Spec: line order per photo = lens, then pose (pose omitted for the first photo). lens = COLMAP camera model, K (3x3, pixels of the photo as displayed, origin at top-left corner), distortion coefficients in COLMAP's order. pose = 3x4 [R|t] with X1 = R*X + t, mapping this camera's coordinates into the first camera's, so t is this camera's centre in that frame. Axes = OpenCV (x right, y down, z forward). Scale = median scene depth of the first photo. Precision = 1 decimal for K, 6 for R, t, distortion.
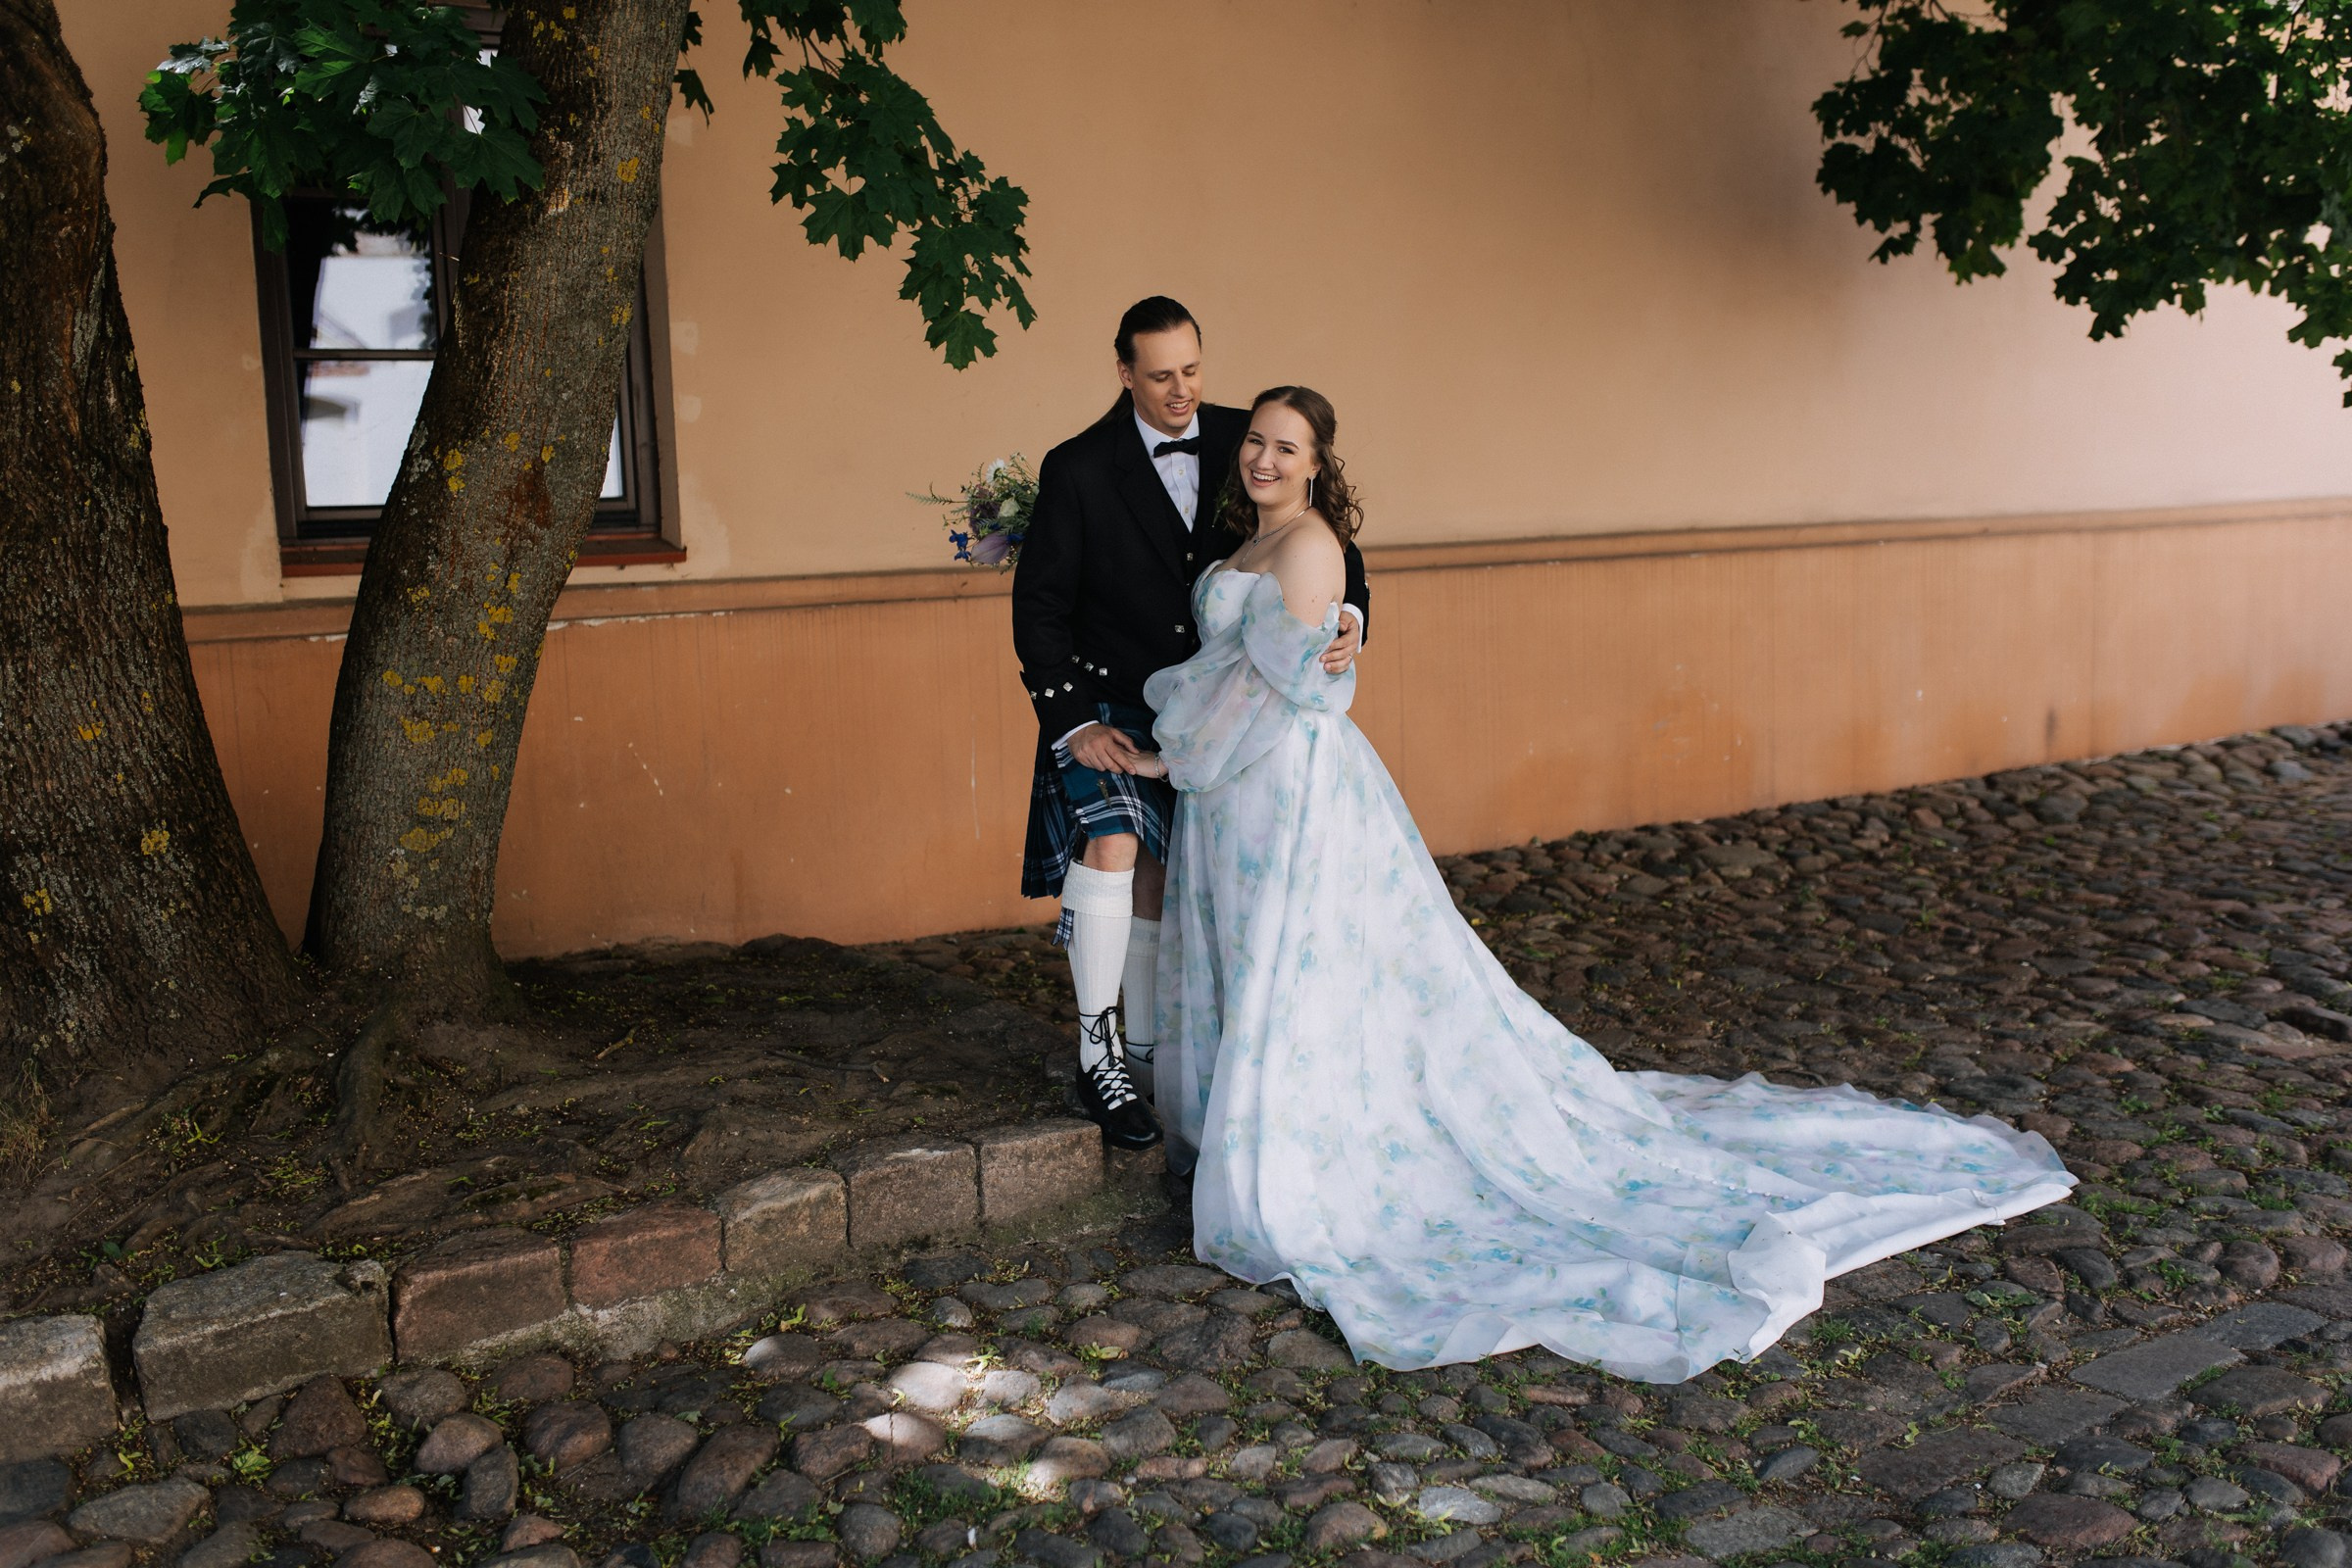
lens RADIAL K [[2248.7, 0, 1176.9], [0, 2248.7, 779.8], [0, 0, 1]] dist [0.010222, 0.000000]
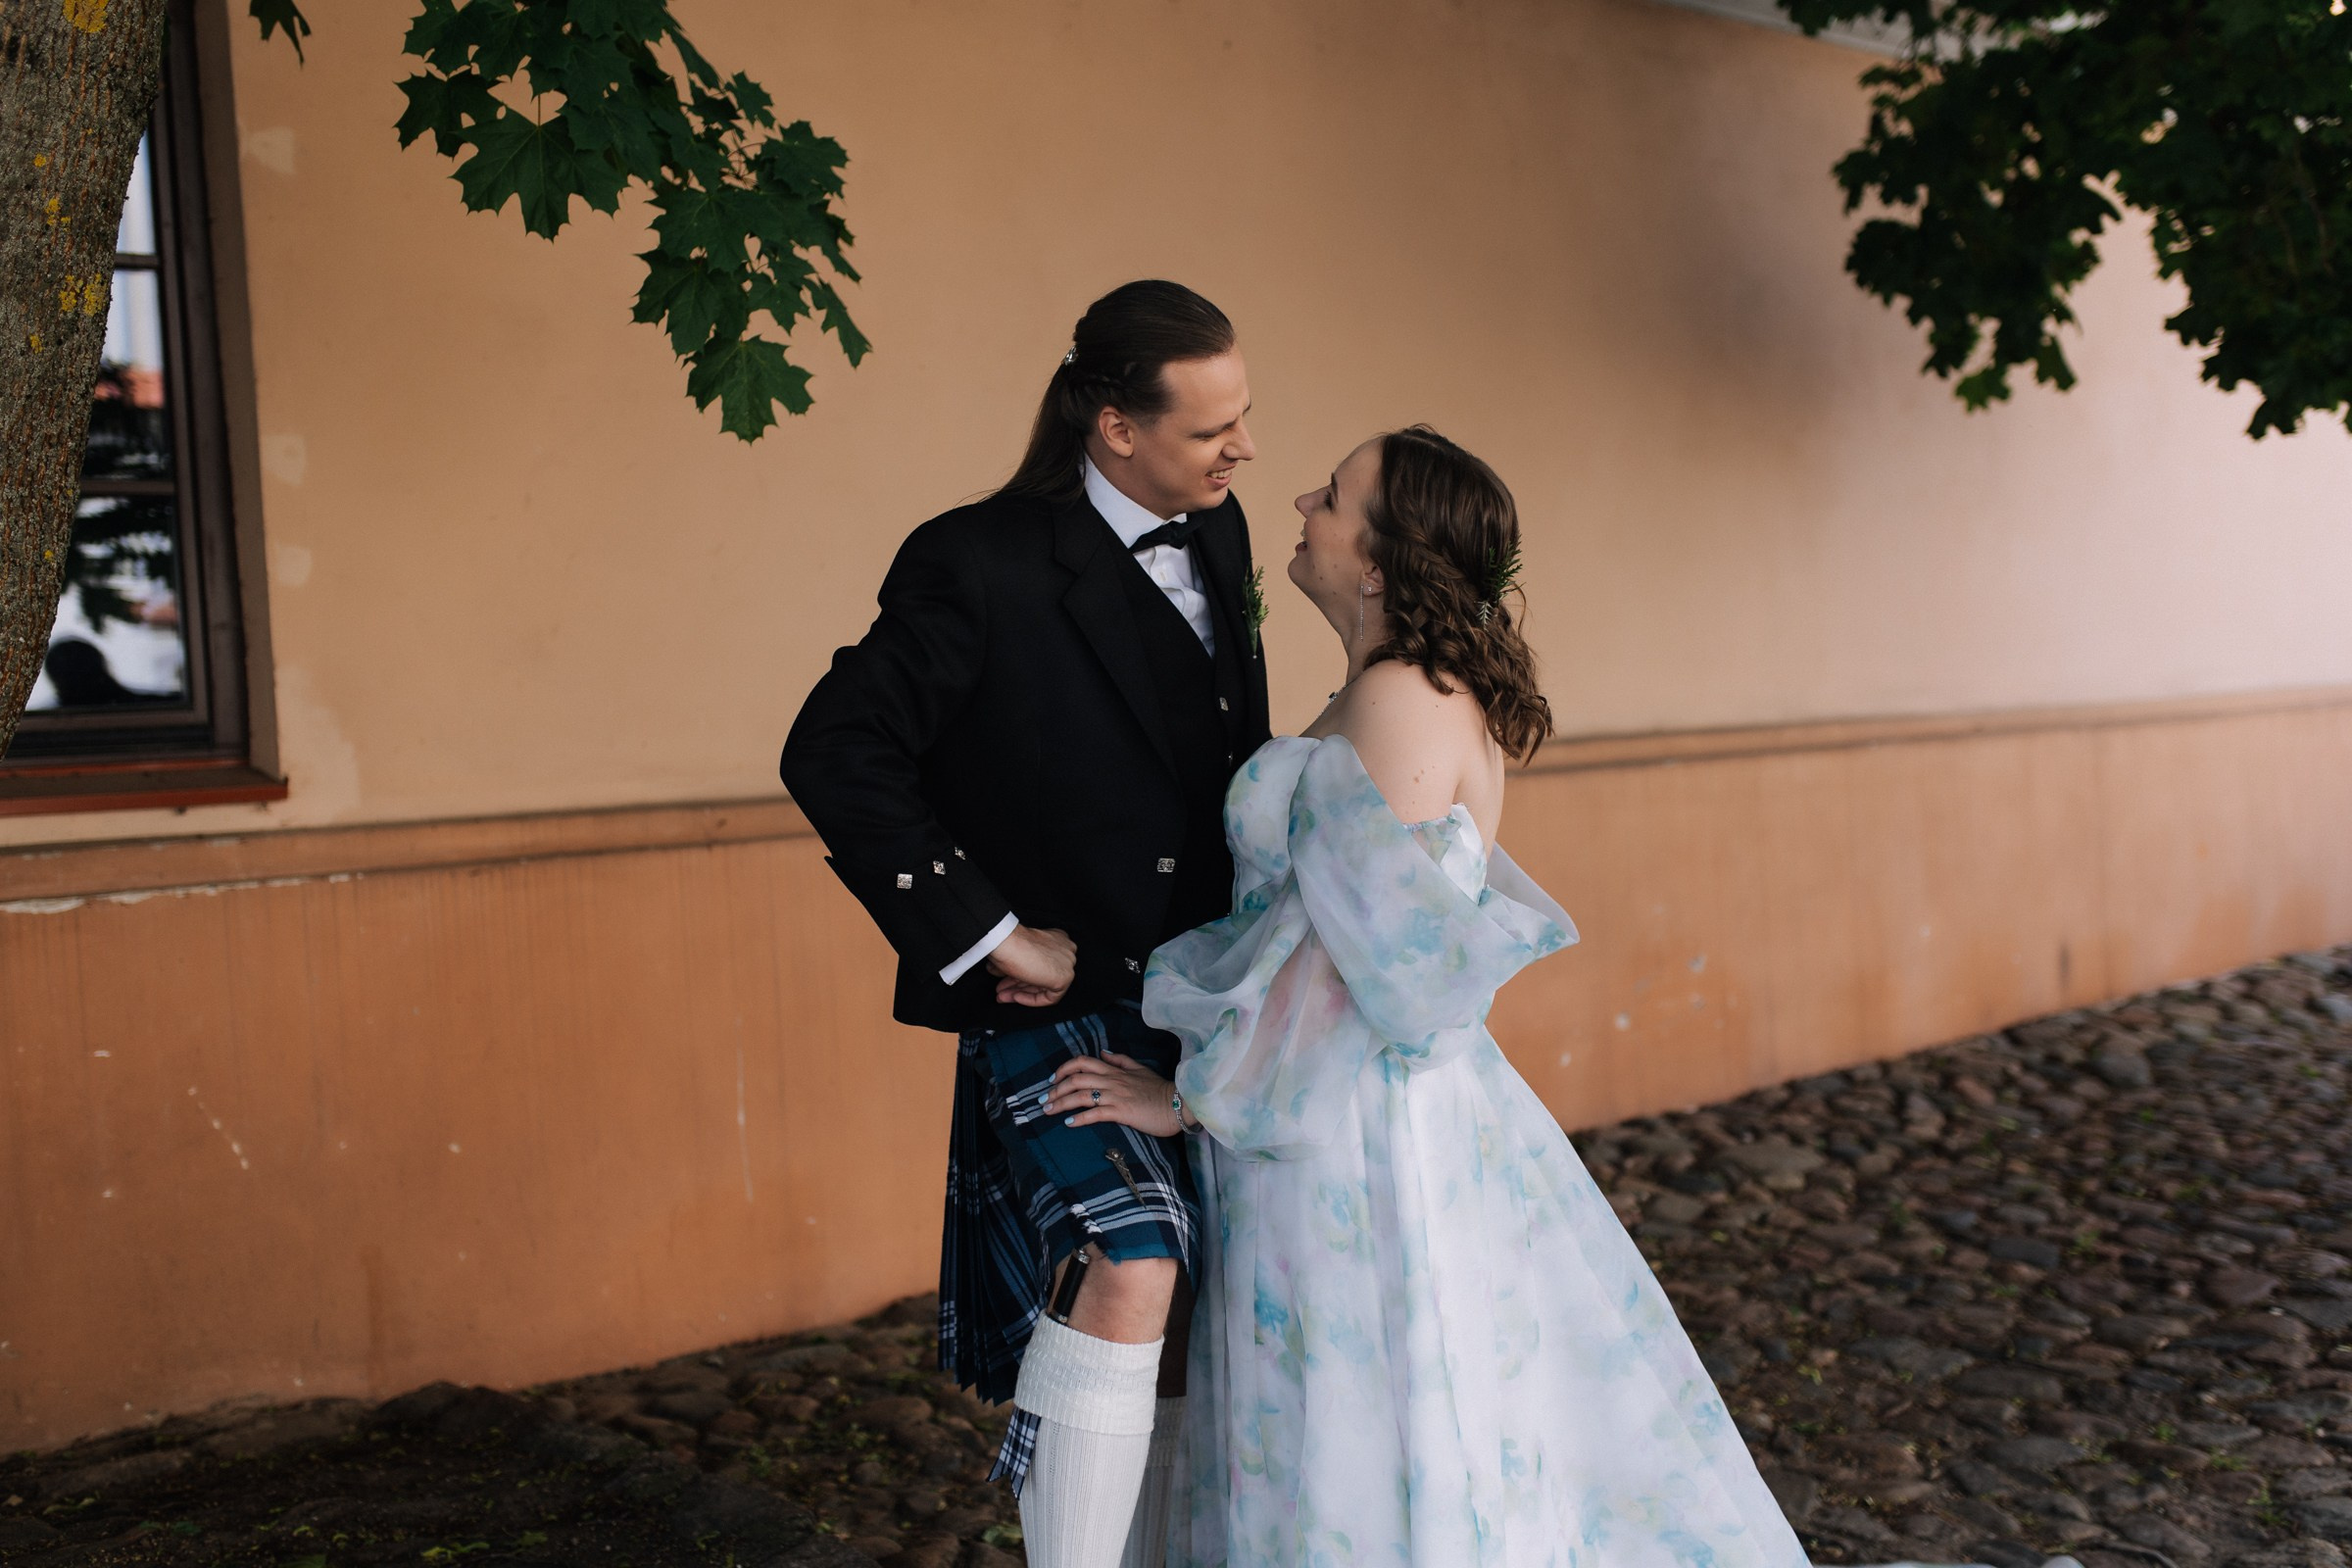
lens RADIAL K [[2248.7, 0, 1174.4], [0, 2248.7, 788.9], [0, 0, 1]] dist [0.010222, 0.000000]
pose [[0.991238, -0.029614, 0.128728, -0.049744], [0.043632, 0.993250, -0.107476, -0.019692], [-0.124676, 0.112151, 0.985839, 0.336797]]
